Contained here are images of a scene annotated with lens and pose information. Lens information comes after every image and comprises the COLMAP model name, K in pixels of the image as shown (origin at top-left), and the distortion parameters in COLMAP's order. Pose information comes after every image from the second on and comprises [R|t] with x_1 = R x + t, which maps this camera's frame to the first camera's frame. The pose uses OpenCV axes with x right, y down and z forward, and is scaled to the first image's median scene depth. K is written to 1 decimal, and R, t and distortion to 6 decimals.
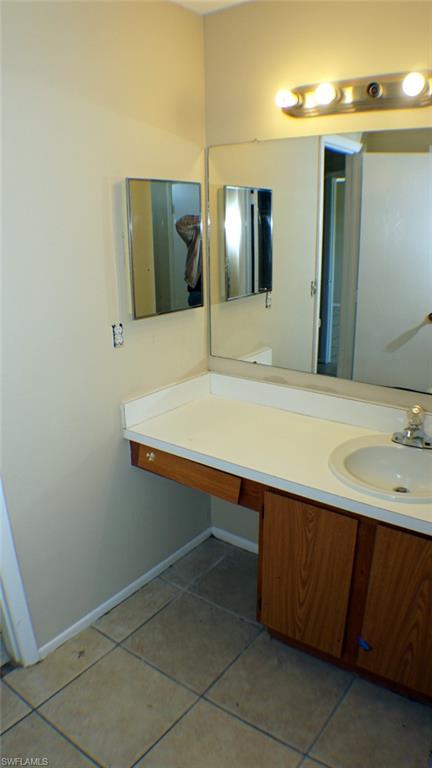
lens RADIAL K [[512.7, 0, 216.0], [0, 512.7, 384.0], [0, 0, 1]] dist [-0.125780, 0.001315]
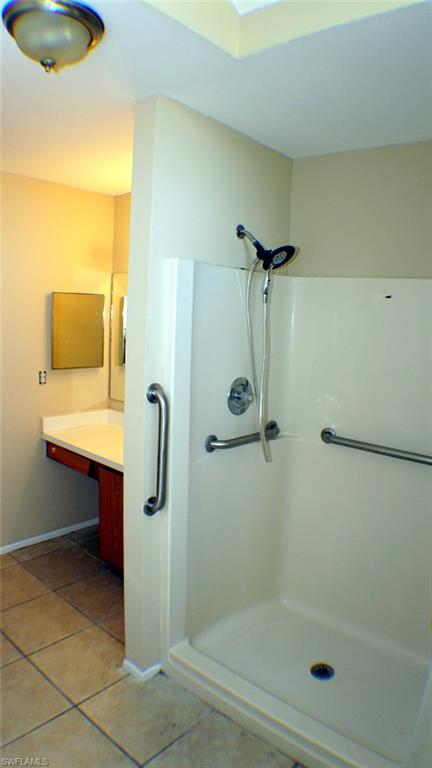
lens RADIAL K [[512.7, 0, 216.0], [0, 512.7, 384.0], [0, 0, 1]] dist [-0.125780, 0.001315]
pose [[0.991309, 0.064930, -0.114412, 0.582921], [-0.082761, 0.983847, -0.158732, 0.148308], [0.102257, 0.166822, 0.980670, -0.628117]]
